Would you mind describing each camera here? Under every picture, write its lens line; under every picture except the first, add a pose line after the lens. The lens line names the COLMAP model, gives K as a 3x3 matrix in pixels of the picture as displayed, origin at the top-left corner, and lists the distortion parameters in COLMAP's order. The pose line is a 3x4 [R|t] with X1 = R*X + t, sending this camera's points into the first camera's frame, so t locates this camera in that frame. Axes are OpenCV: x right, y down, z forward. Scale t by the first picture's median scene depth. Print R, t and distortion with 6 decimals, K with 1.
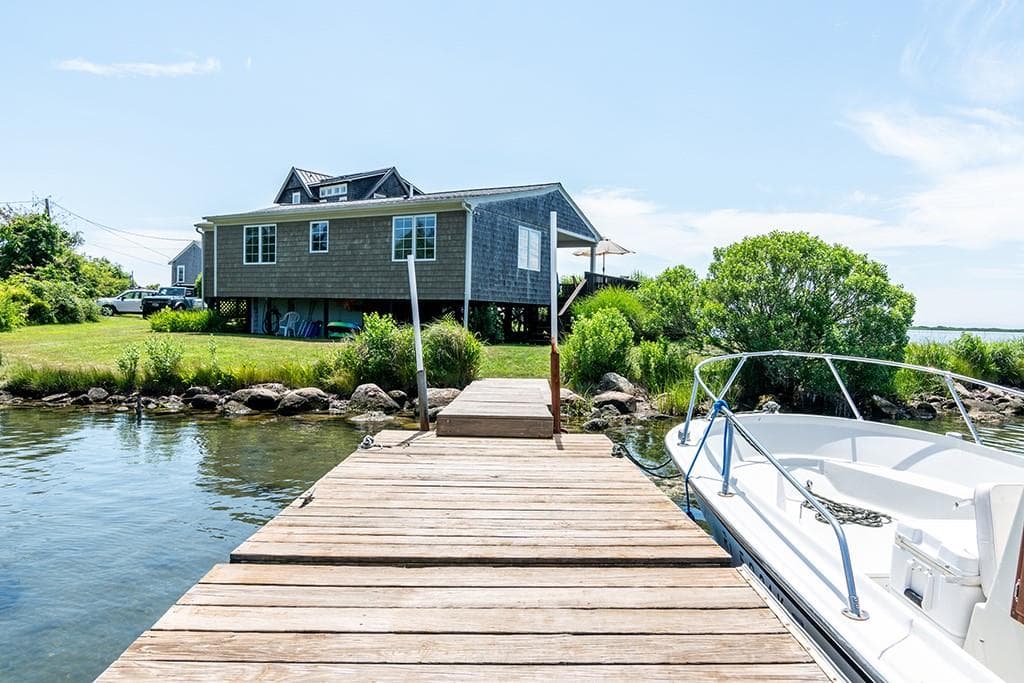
lens RADIAL K [[660.9, 0, 514.8], [0, 660.9, 358.8], [0, 0, 1]] dist [-0.023198, -0.001778]
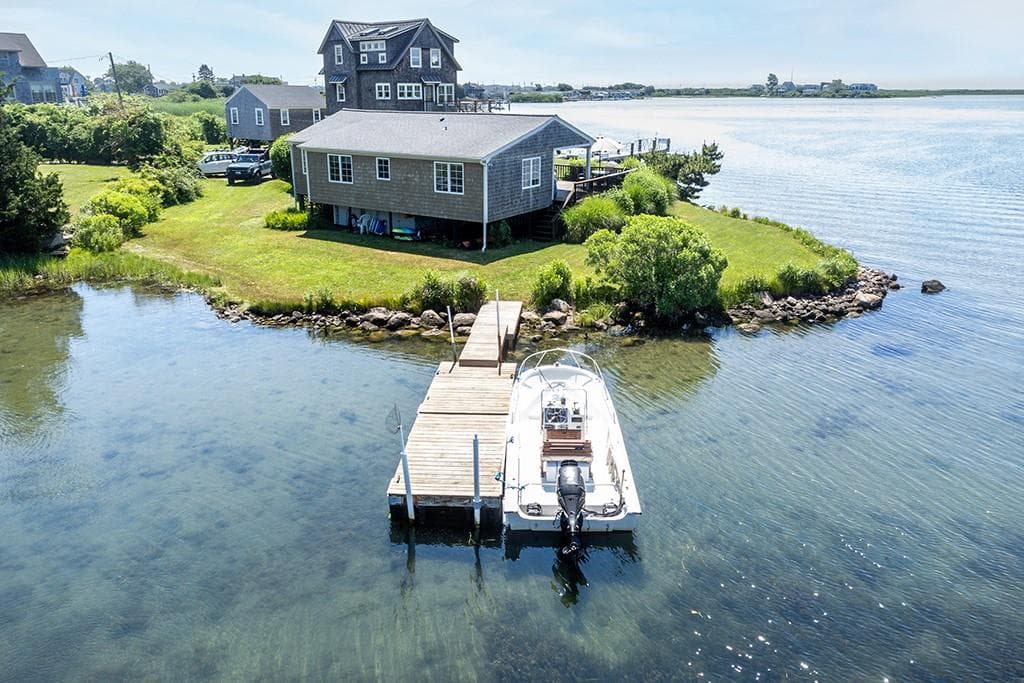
lens RADIAL K [[660.9, 0, 514.8], [0, 660.9, 358.8], [0, 0, 1]] dist [-0.023198, -0.001778]
pose [[0.998127, 0.011008, -0.060174, 0.073220], [0.006377, 0.959594, 0.281315, -0.175611], [0.060839, -0.281171, 0.957727, -0.433312]]
